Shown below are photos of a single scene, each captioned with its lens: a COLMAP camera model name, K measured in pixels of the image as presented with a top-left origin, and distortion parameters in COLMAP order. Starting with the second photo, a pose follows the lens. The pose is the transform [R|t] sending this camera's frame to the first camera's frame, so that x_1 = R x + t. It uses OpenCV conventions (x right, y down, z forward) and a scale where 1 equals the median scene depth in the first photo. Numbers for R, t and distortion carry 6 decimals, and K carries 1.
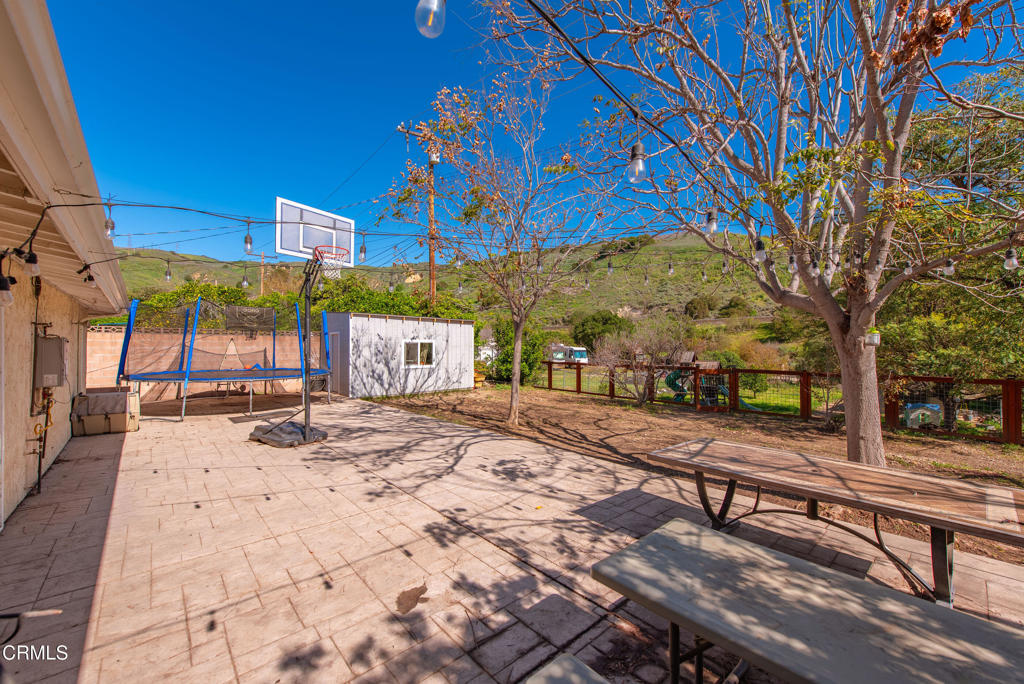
lens RADIAL K [[405.6, 0, 509.9], [0, 405.6, 349.1], [0, 0, 1]] dist [0.000259, -0.002214]
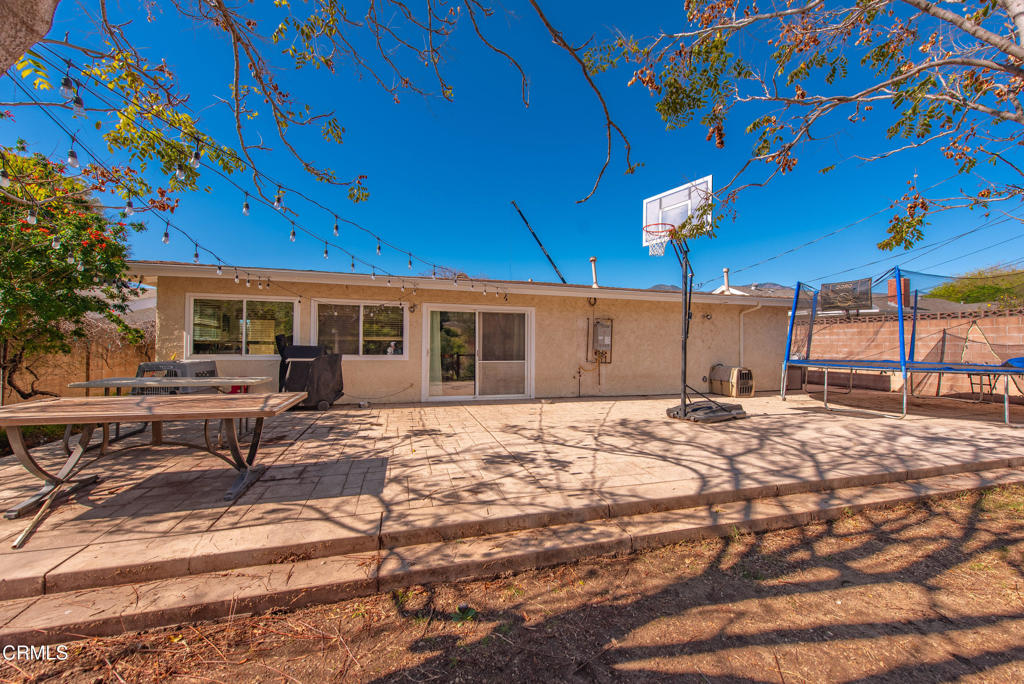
lens RADIAL K [[405.6, 0, 513.9], [0, 405.6, 335.0], [0, 0, 1]] dist [0.000259, -0.002214]
pose [[-0.431054, -0.027582, -0.901904, 0.279734], [-0.014954, 0.999614, -0.023423, 0.024919], [0.902202, 0.003390, -0.431300, 0.493655]]
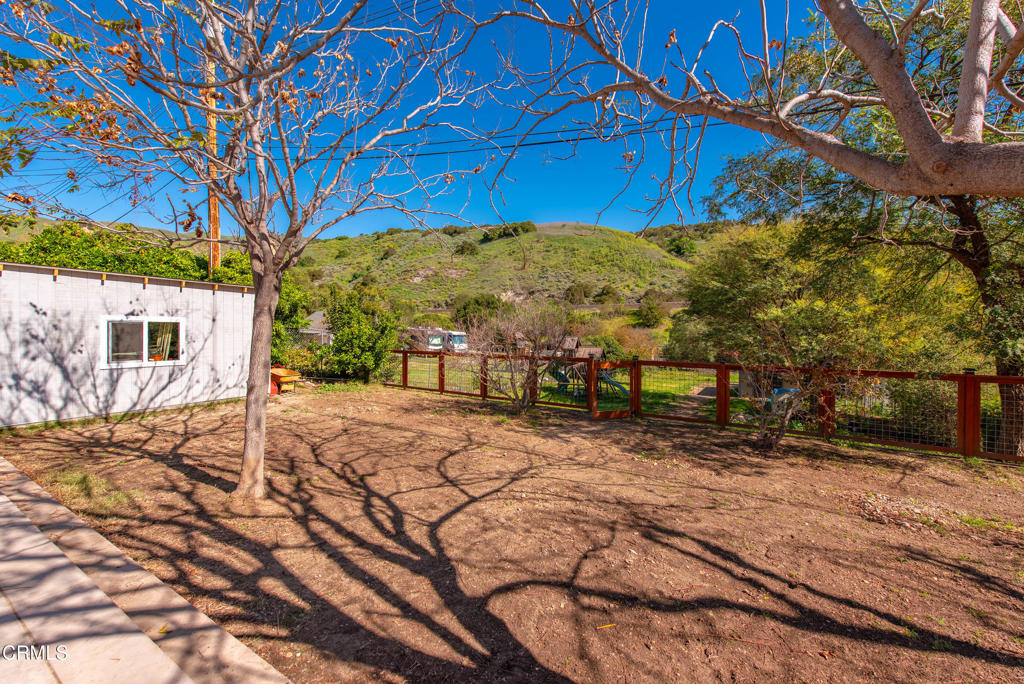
lens RADIAL K [[405.6, 0, 518.2], [0, 405.6, 336.3], [0, 0, 1]] dist [0.000259, -0.002214]
pose [[0.955545, 0.000915, 0.294844, 0.104935], [-0.002924, 0.999975, 0.006373, -0.000505], [-0.294831, -0.006952, 0.955524, 0.305037]]
